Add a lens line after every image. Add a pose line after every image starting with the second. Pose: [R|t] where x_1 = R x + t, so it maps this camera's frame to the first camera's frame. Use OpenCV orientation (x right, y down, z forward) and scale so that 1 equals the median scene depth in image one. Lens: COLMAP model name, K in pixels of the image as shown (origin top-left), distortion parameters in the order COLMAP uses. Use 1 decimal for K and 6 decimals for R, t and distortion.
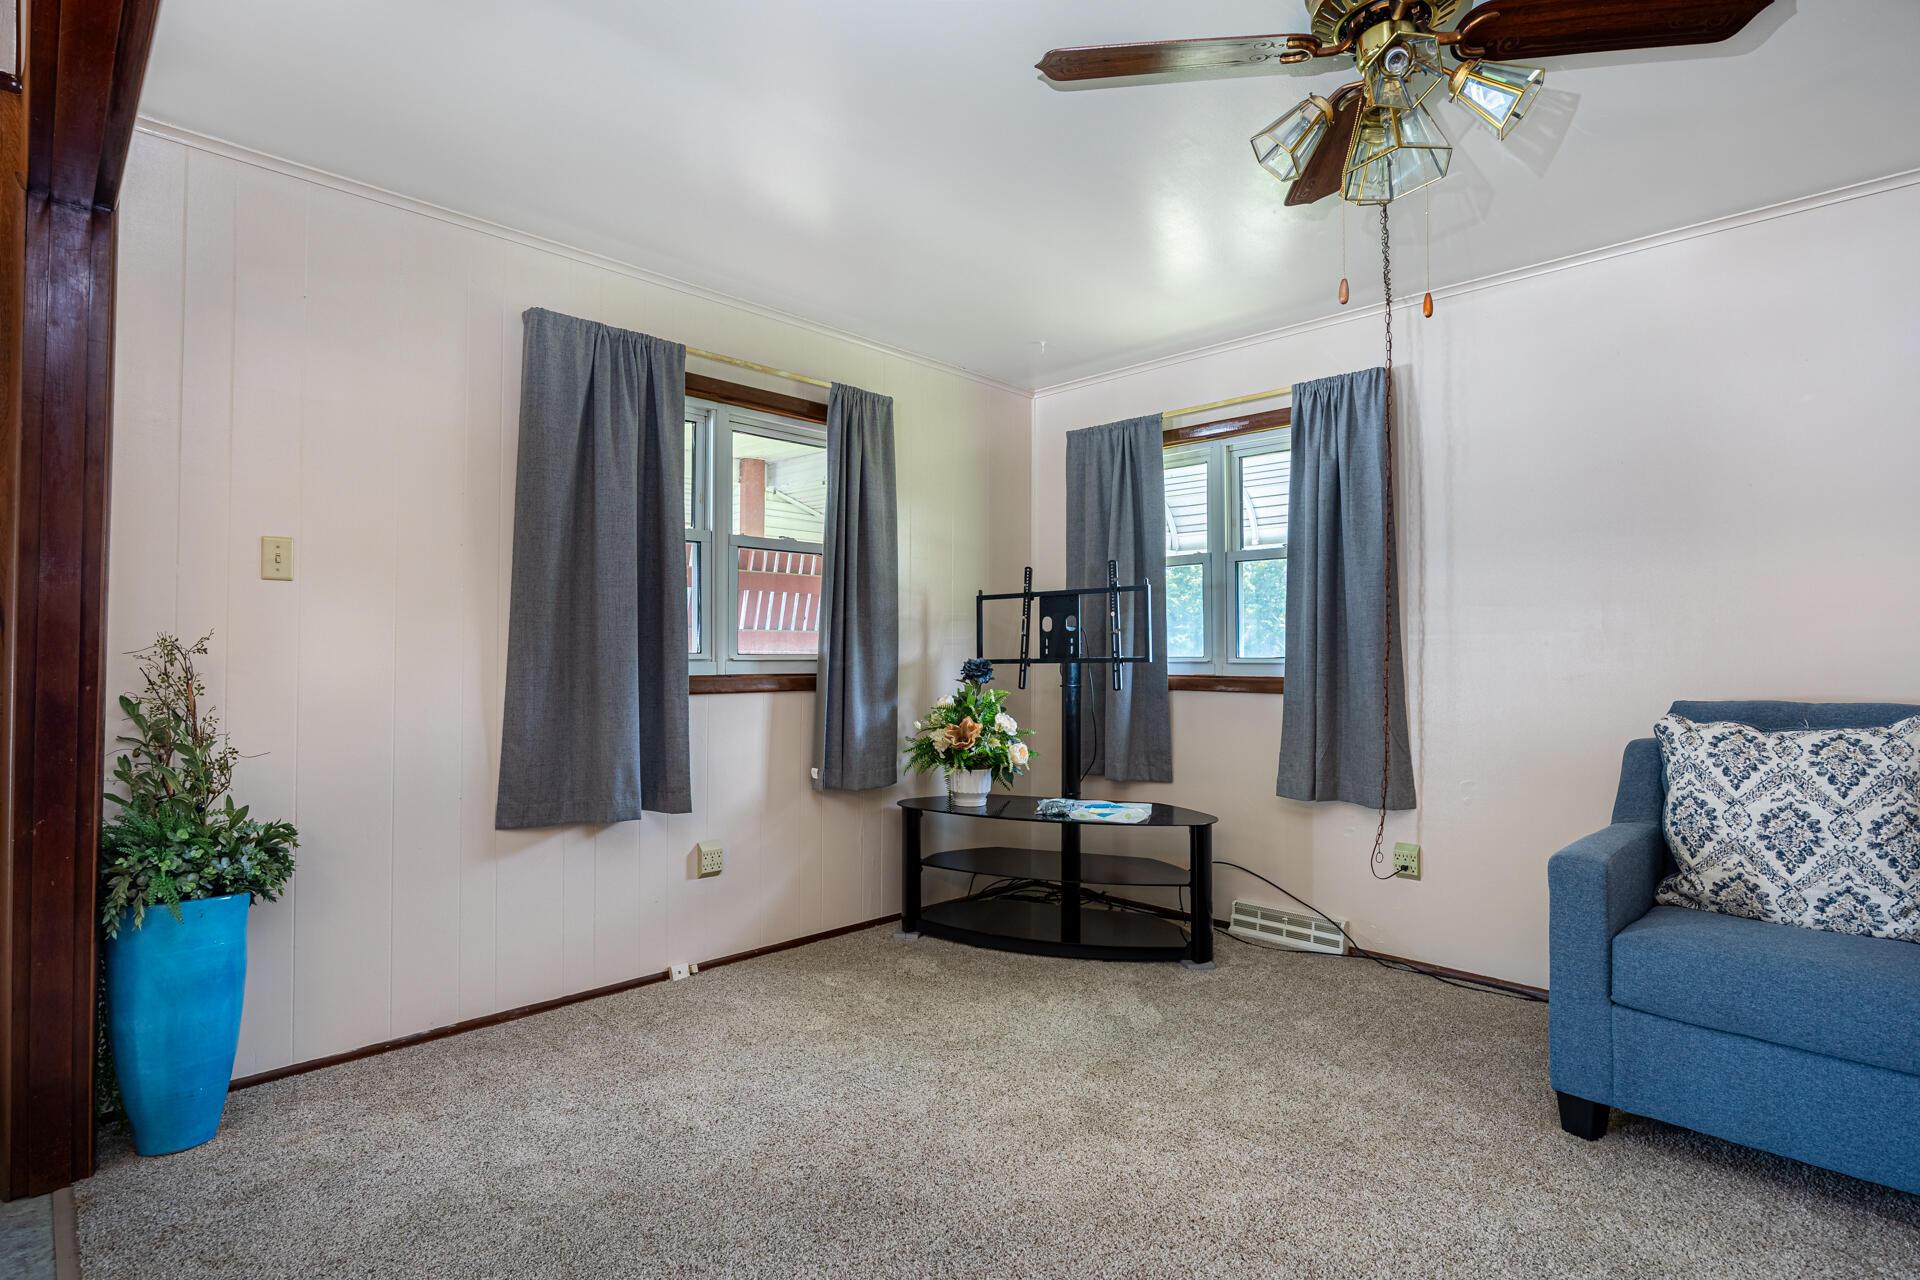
lens RADIAL K [[958.6, 0, 960.0], [0, 958.6, 640.0], [0, 0, 1]] dist [-0.011730, -0.000166]
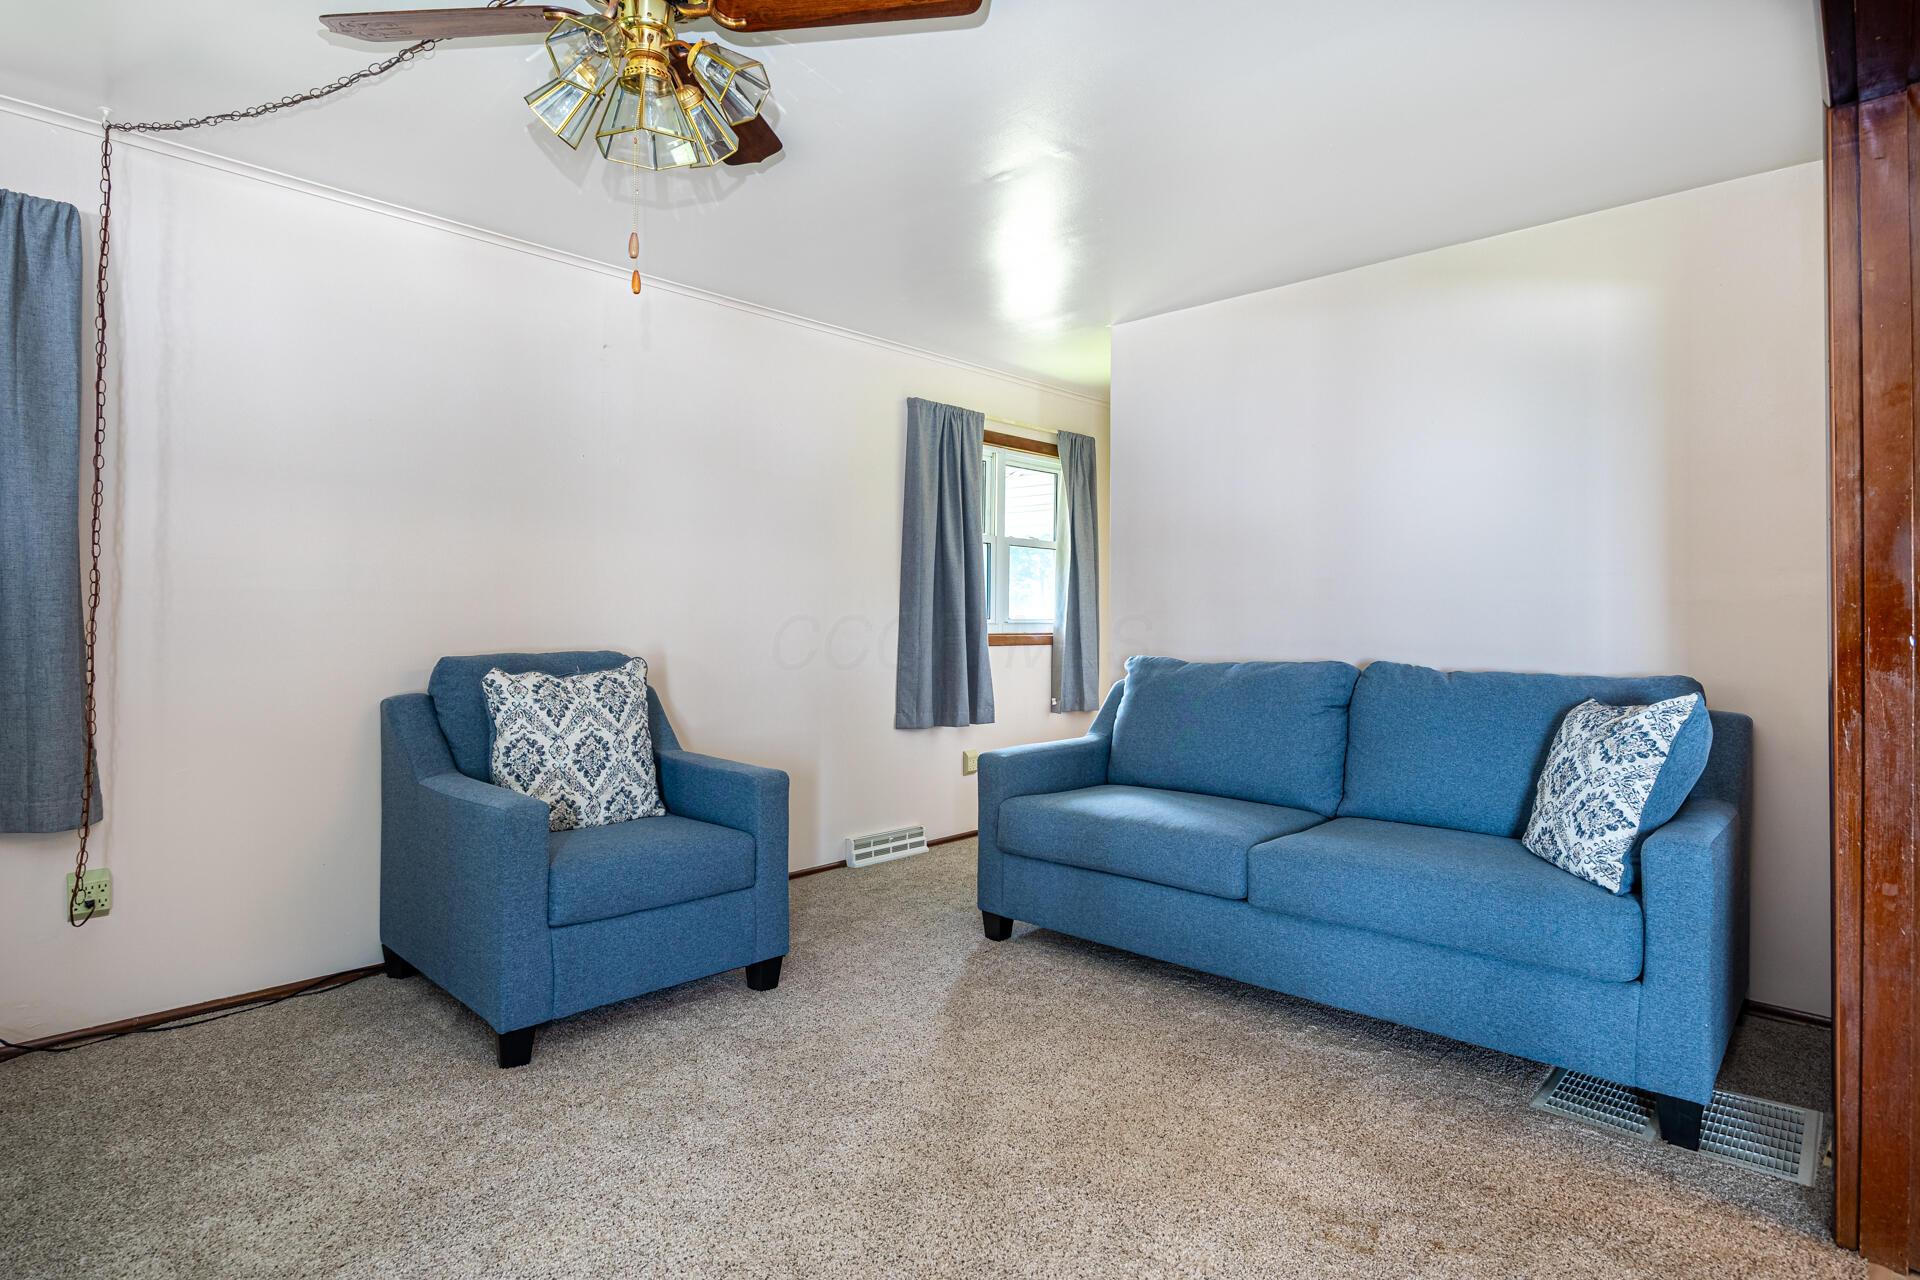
lens RADIAL K [[990.1, 0, 963.6], [0, 990.1, 619.5], [0, 0, 1]] dist [-0.004414, -0.000327]
pose [[-0.042430, 0.001787, 0.999098, -0.457076], [-0.019163, 0.999813, -0.002602, 0.013762], [-0.998916, -0.019256, -0.042388, 0.530922]]
